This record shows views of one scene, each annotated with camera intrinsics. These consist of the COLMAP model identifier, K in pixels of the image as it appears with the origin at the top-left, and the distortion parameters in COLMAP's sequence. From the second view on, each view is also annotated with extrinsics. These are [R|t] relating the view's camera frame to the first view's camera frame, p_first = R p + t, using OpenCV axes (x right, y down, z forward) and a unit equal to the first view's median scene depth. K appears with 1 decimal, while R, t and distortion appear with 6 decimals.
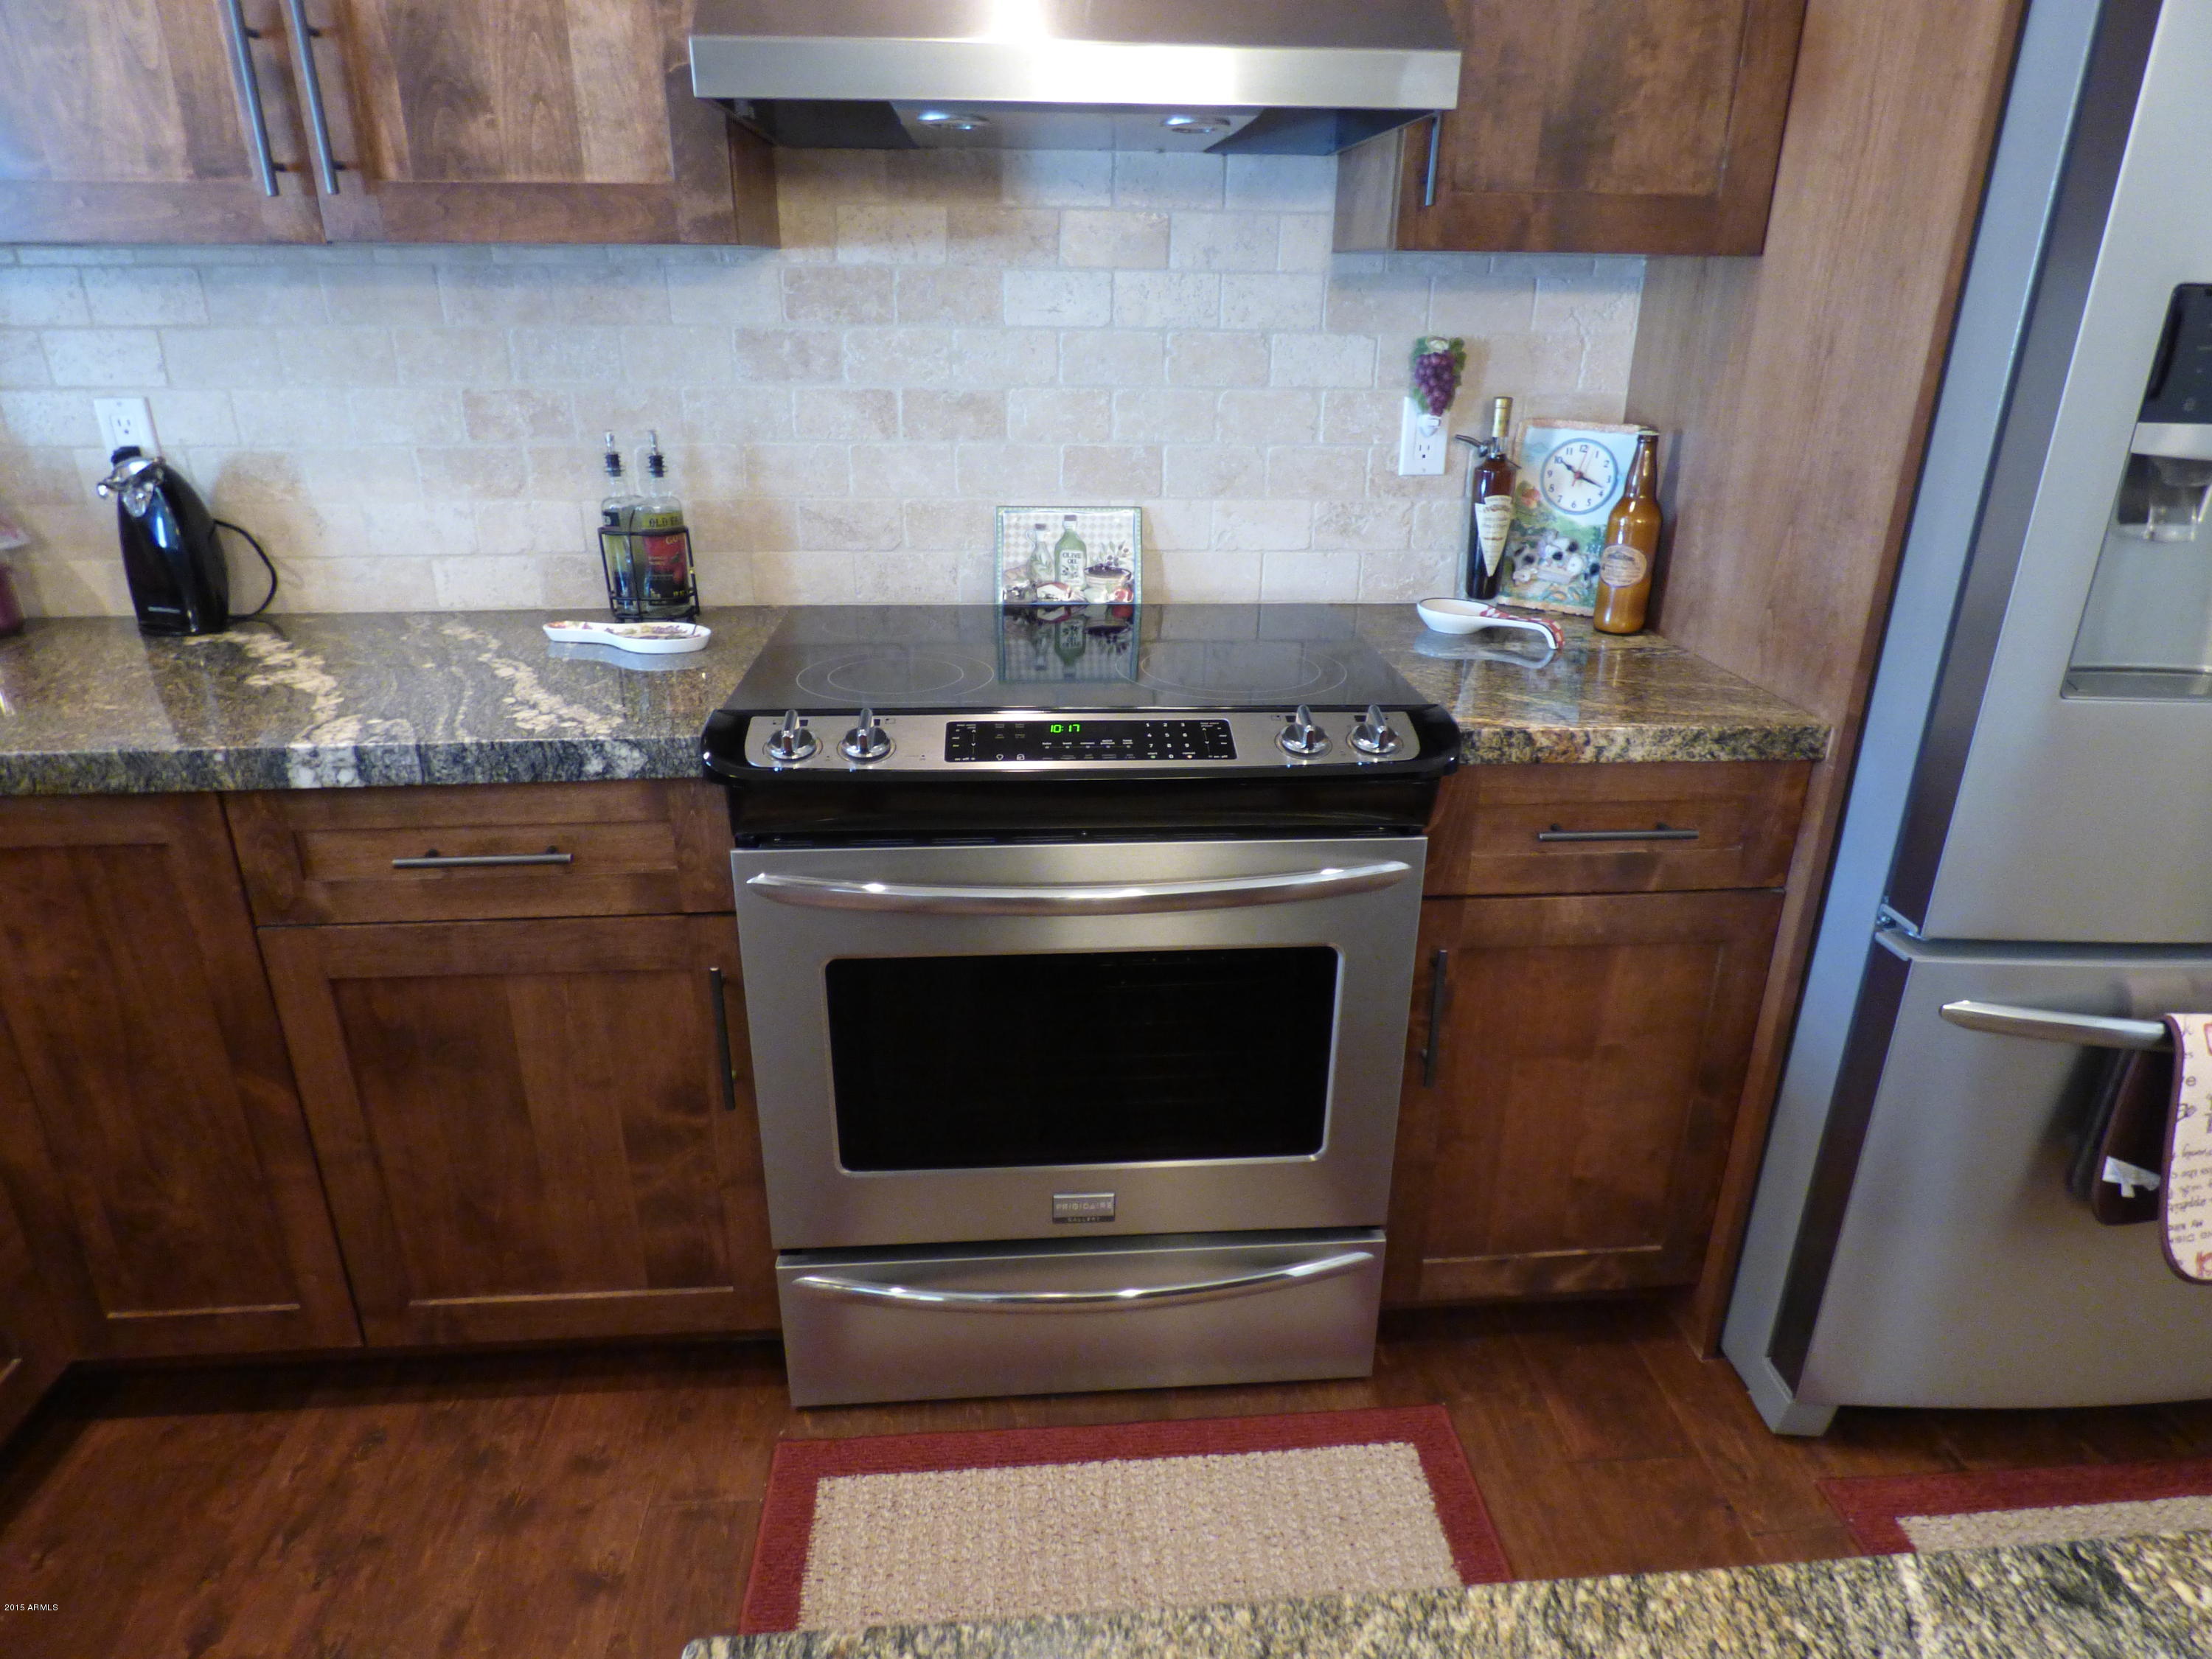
lens RADIAL K [[1316.3, 0, 1105.6], [0, 1316.3, 831.4], [0, 0, 1]] dist [-0.022717, -0.000176]
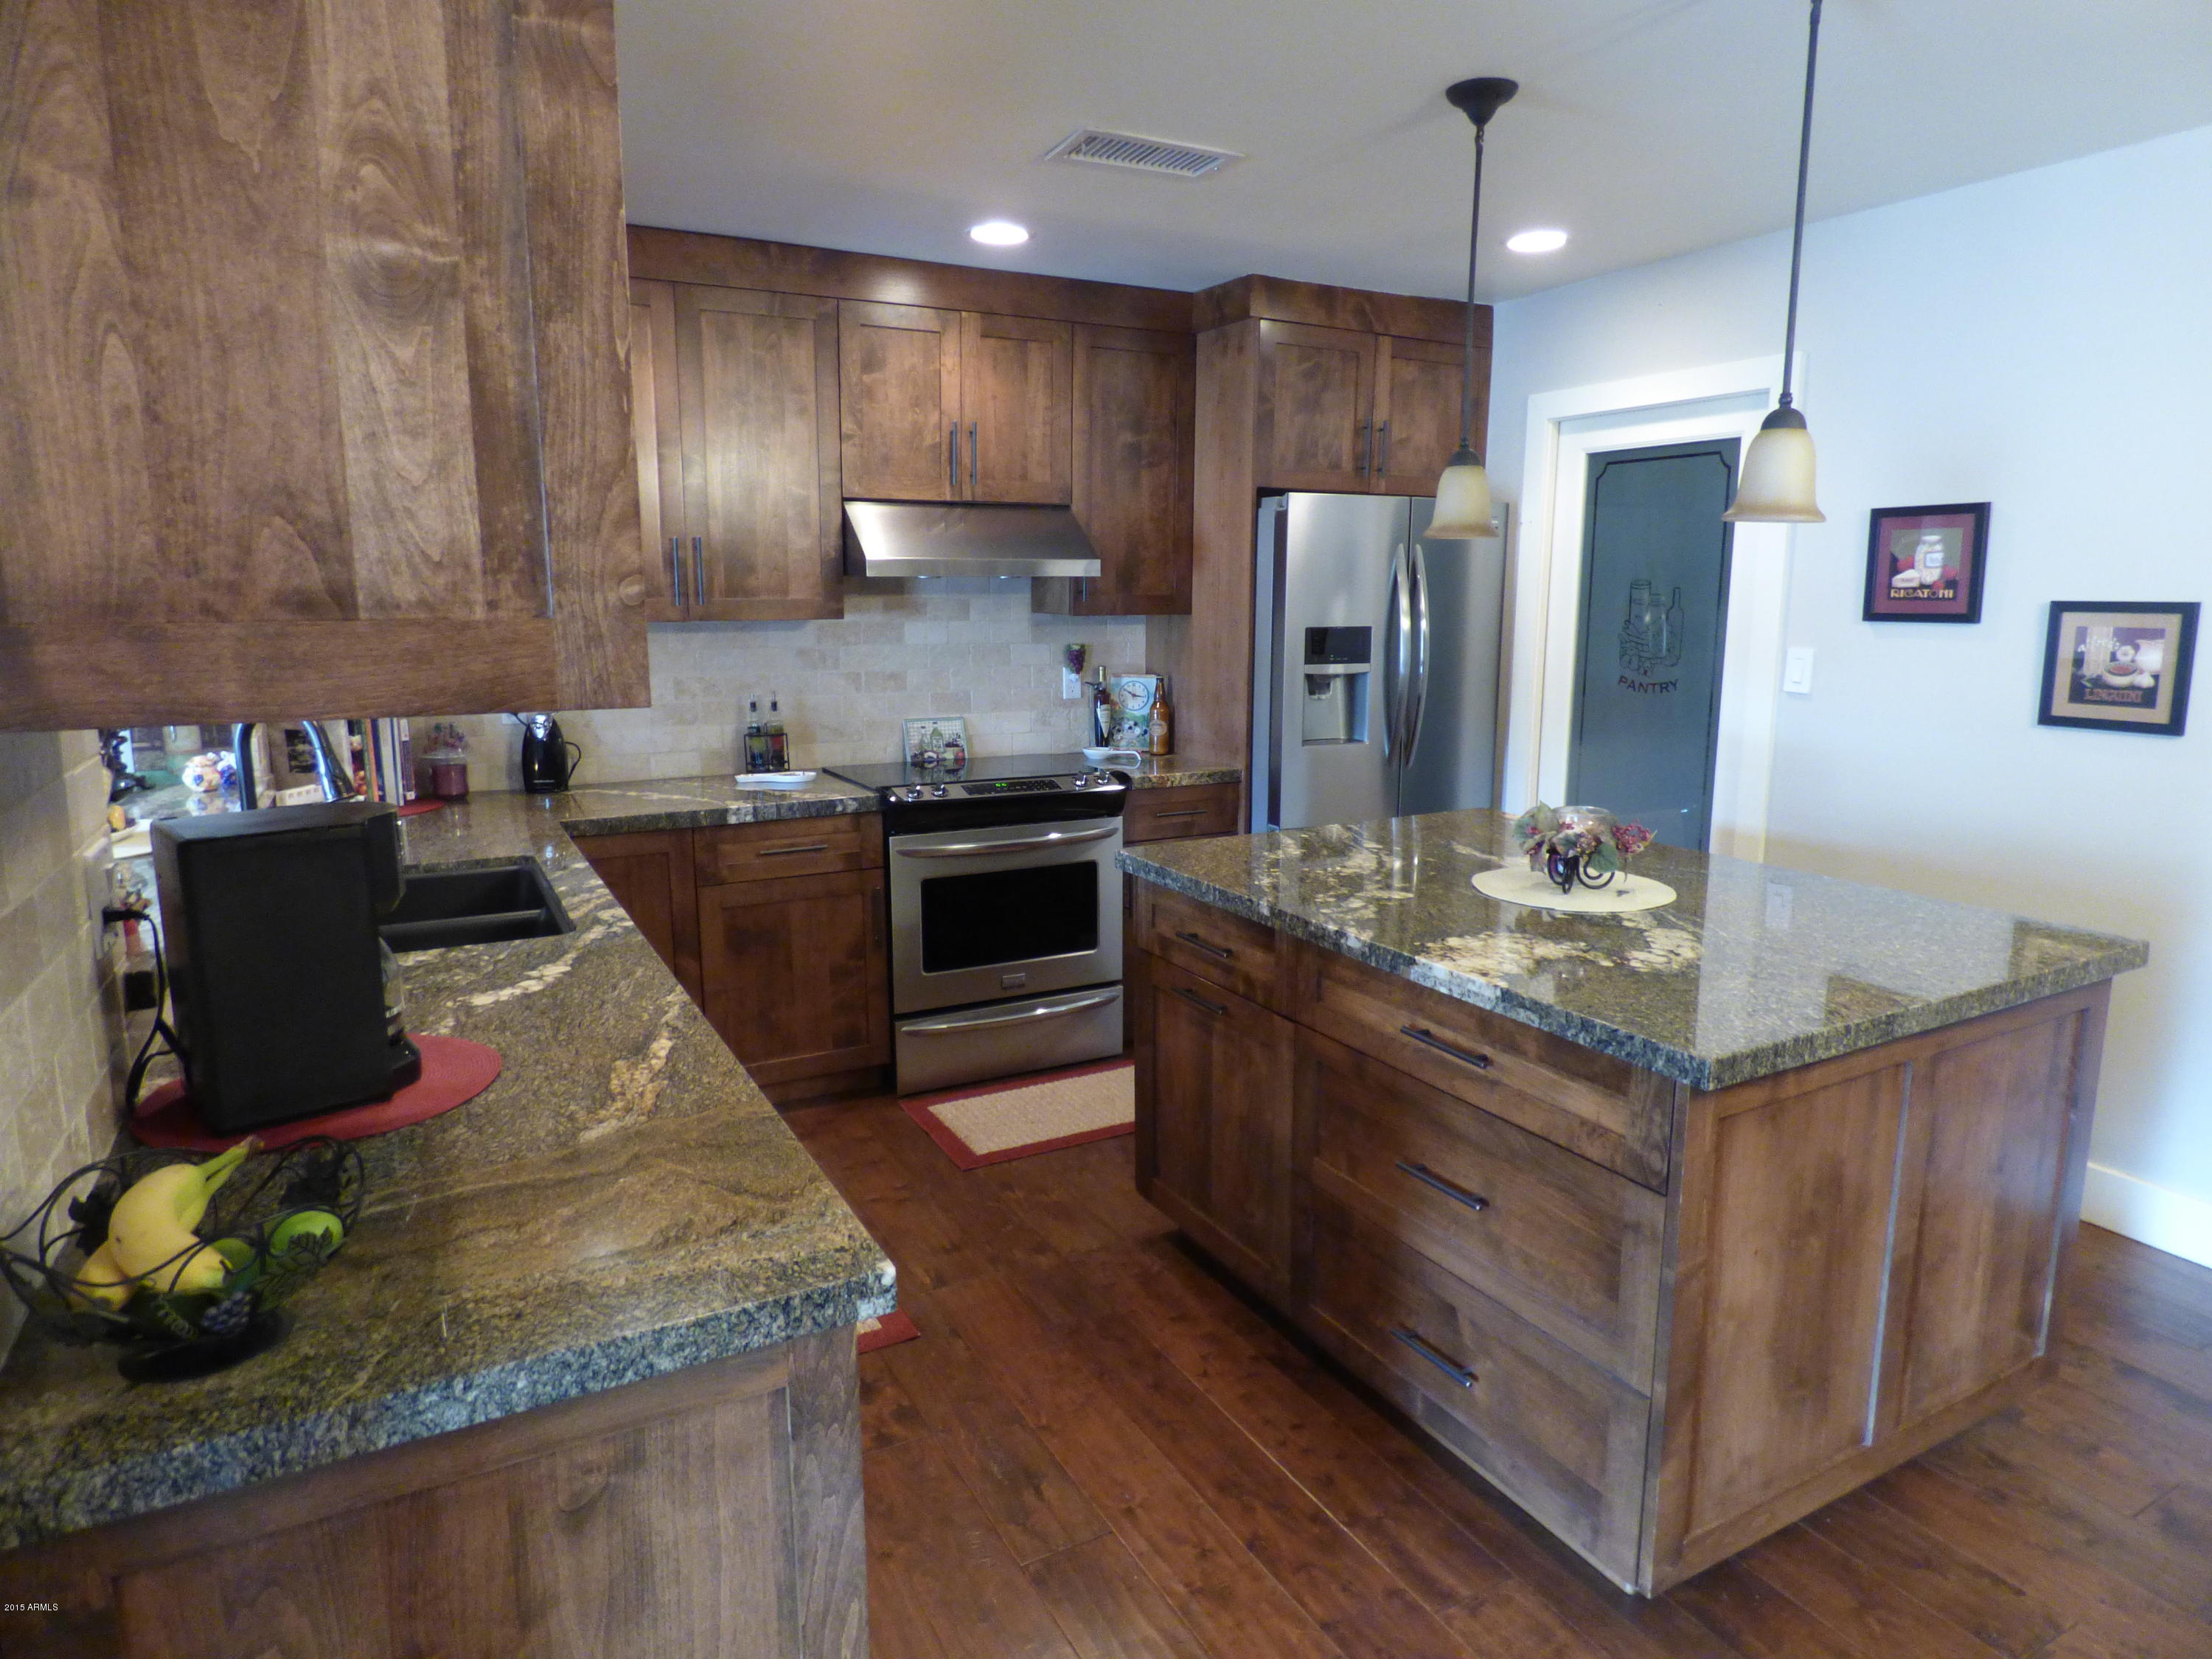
lens RADIAL K [[1316.3, 0, 1116.2], [0, 1316.3, 825.8], [0, 0, 1]] dist [-0.022717, -0.000176]
pose [[0.909548, -0.081322, 0.407566, -0.808276], [0.162741, 0.972048, -0.169228, 0.440523], [-0.382412, 0.220249, 0.897358, -1.337063]]
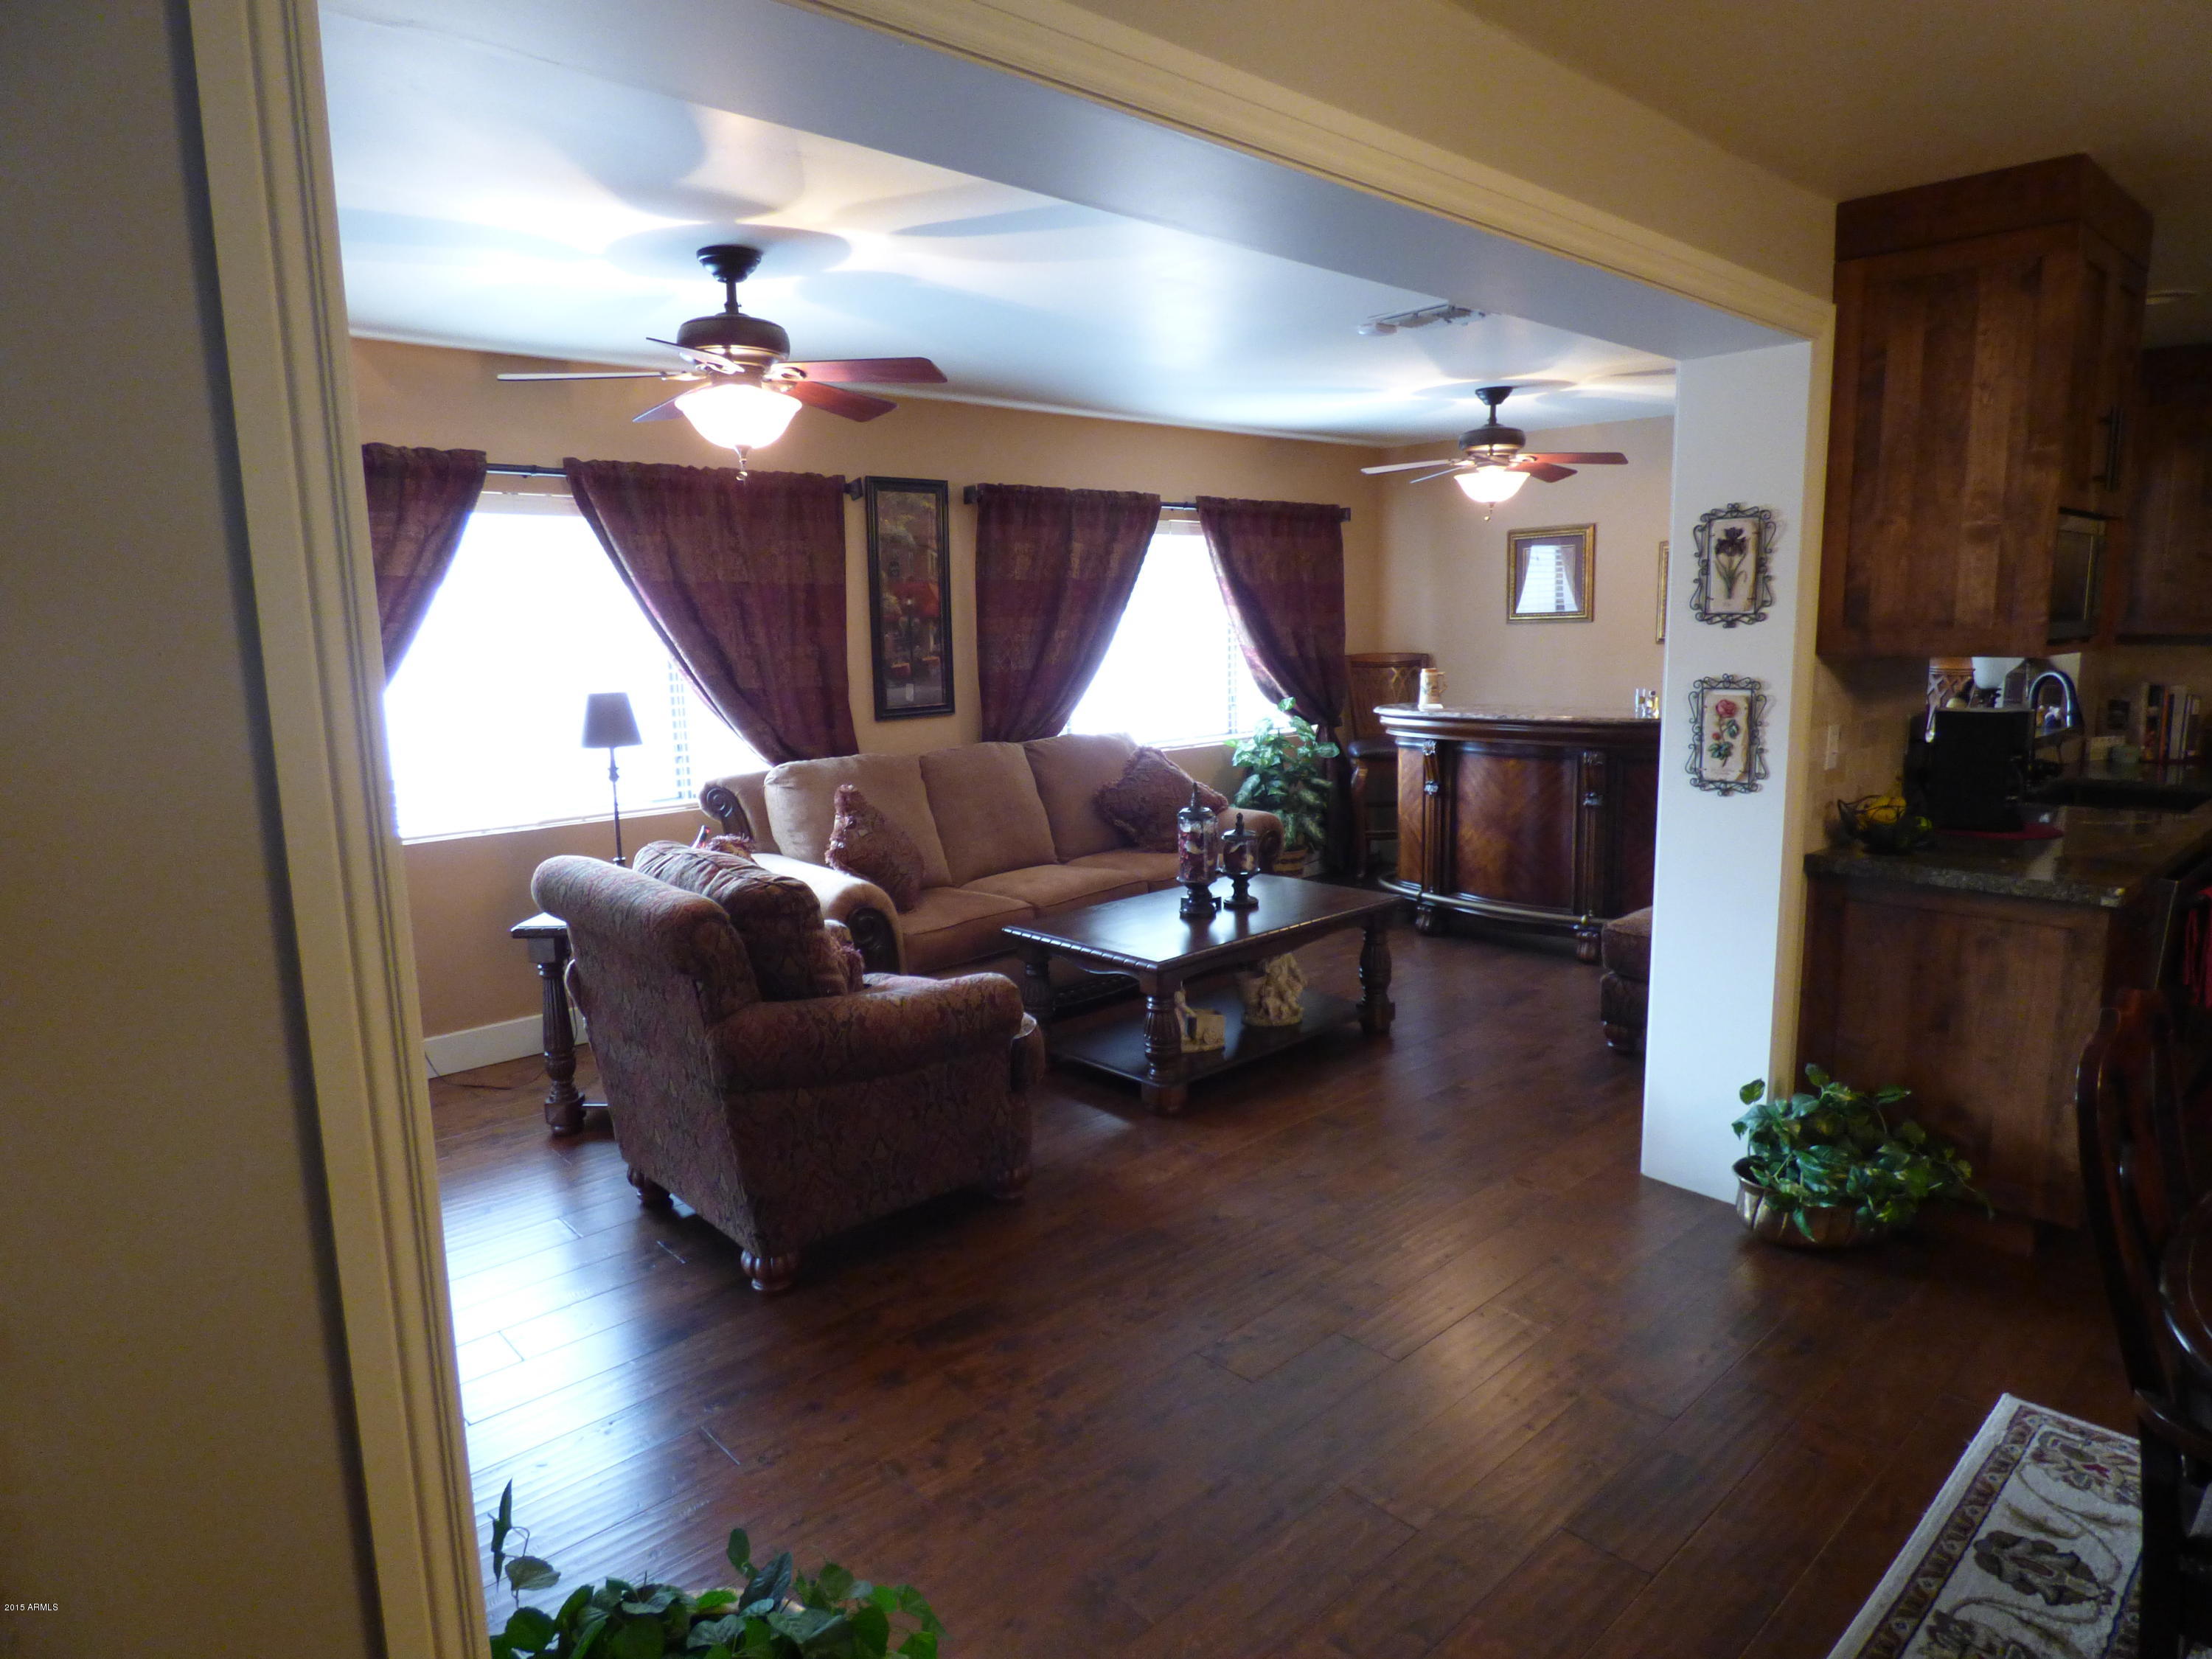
lens RADIAL K [[1316.3, 0, 1107.9], [0, 1316.3, 831.5], [0, 0, 1]] dist [-0.022717, -0.000176]
pose [[0.620398, 0.103116, -0.777479, 1.836990], [-0.268014, 0.959514, -0.086606, 2.579215], [0.737072, 0.262106, 0.622917, -6.852541]]
